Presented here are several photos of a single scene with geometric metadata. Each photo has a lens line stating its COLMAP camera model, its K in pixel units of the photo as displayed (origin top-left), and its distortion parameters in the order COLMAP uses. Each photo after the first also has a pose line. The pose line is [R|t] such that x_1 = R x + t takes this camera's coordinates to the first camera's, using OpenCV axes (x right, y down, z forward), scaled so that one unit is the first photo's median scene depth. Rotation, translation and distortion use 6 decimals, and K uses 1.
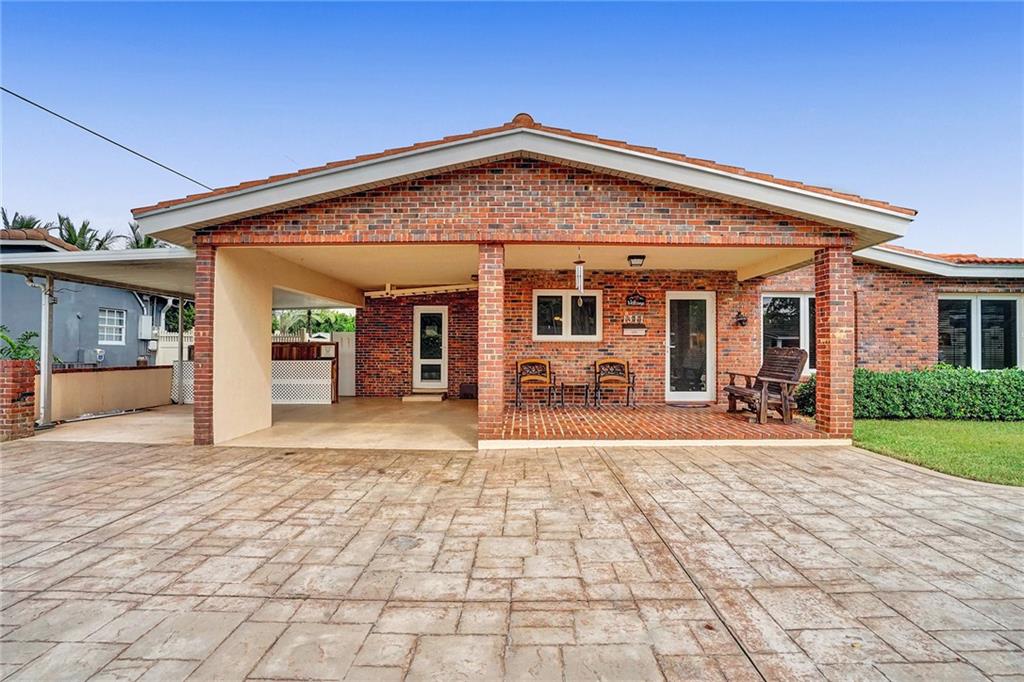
lens RADIAL K [[493.9, 0, 514.5], [0, 493.9, 342.5], [0, 0, 1]] dist [-0.071173, 0.026376]
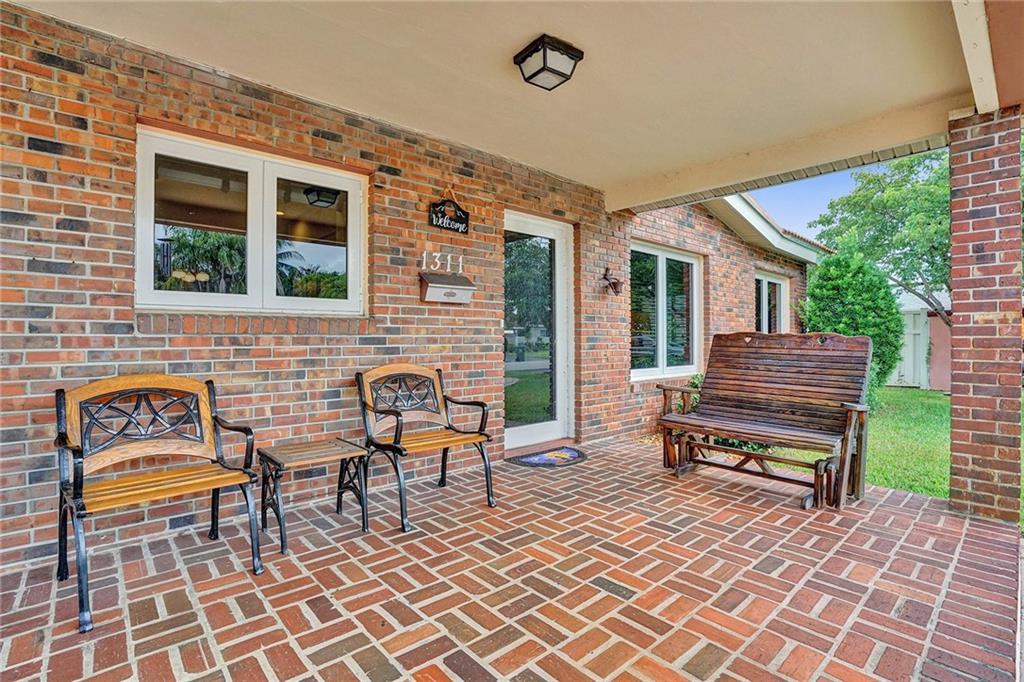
lens RADIAL K [[493.9, 0, 514.0], [0, 493.9, 342.1], [0, 0, 1]] dist [-0.071173, 0.026376]
pose [[0.723323, -0.010759, 0.690426, 0.005634], [-0.004420, 0.999786, 0.020210, 0.009086], [-0.690496, -0.017670, 0.723120, 0.669332]]
